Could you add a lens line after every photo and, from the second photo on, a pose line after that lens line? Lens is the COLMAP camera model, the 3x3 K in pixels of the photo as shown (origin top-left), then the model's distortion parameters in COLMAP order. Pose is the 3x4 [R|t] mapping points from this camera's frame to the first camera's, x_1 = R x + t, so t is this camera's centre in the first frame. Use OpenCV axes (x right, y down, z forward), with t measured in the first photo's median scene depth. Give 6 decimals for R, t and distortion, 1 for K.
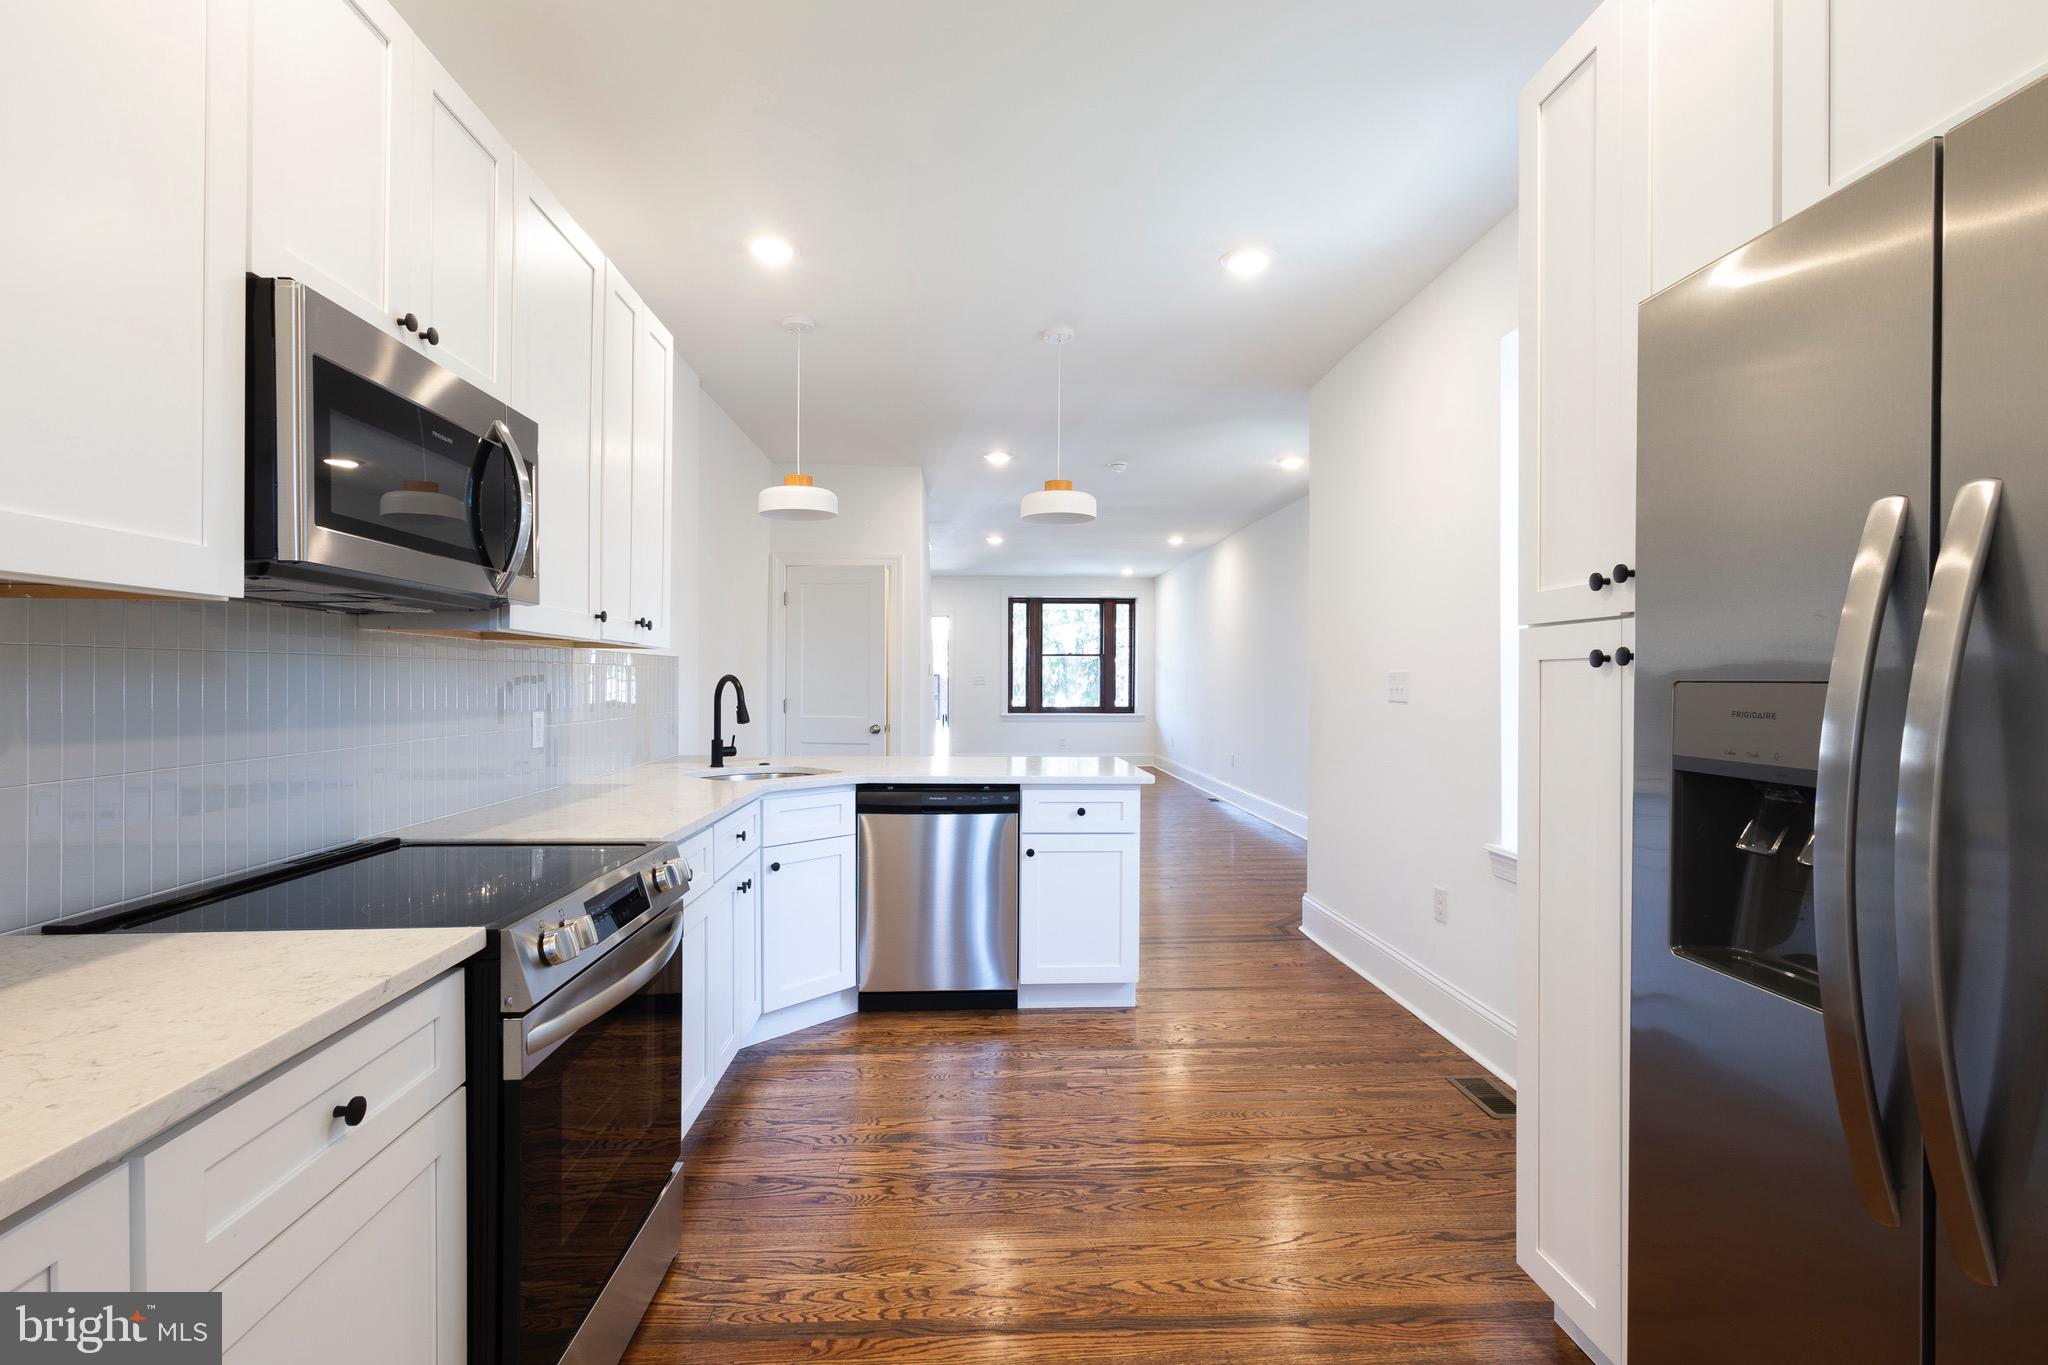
lens RADIAL K [[939.2, 0, 1026.3], [0, 939.2, 687.4], [0, 0, 1]] dist [-0.003916, 0.001799]
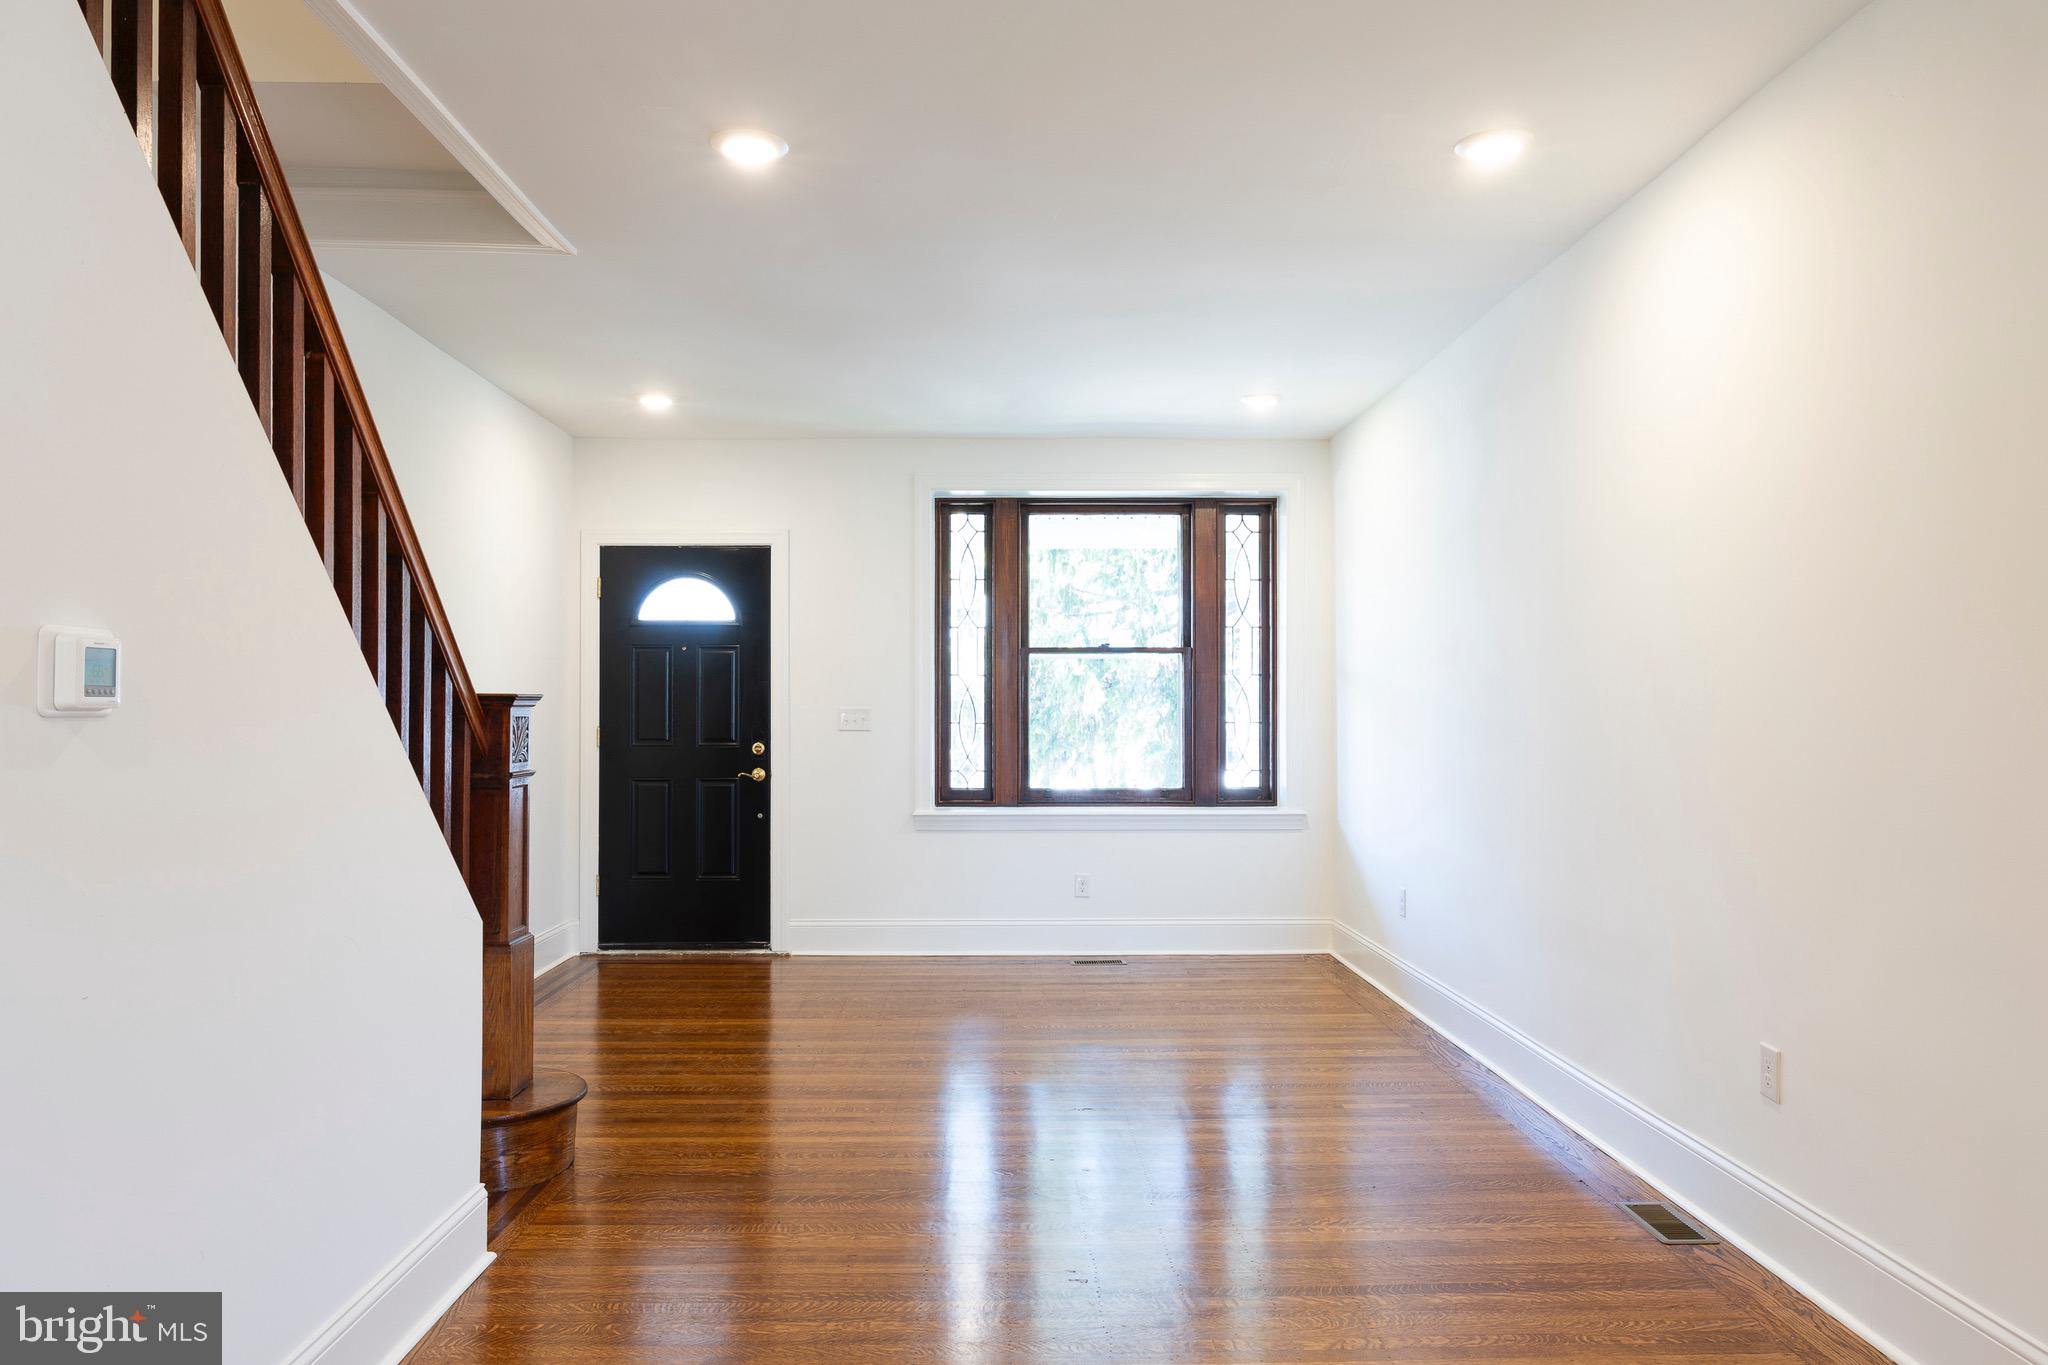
lens RADIAL K [[1380.0, 0, 1024.4], [0, 1380.0, 686.0], [0, 0, 1]] dist [0.006076, -0.005103]
pose [[0.999355, -0.004059, -0.035684, 0.035202], [0.003133, 0.999658, -0.025969, -0.006257], [0.035777, 0.025841, 0.999026, 0.450283]]
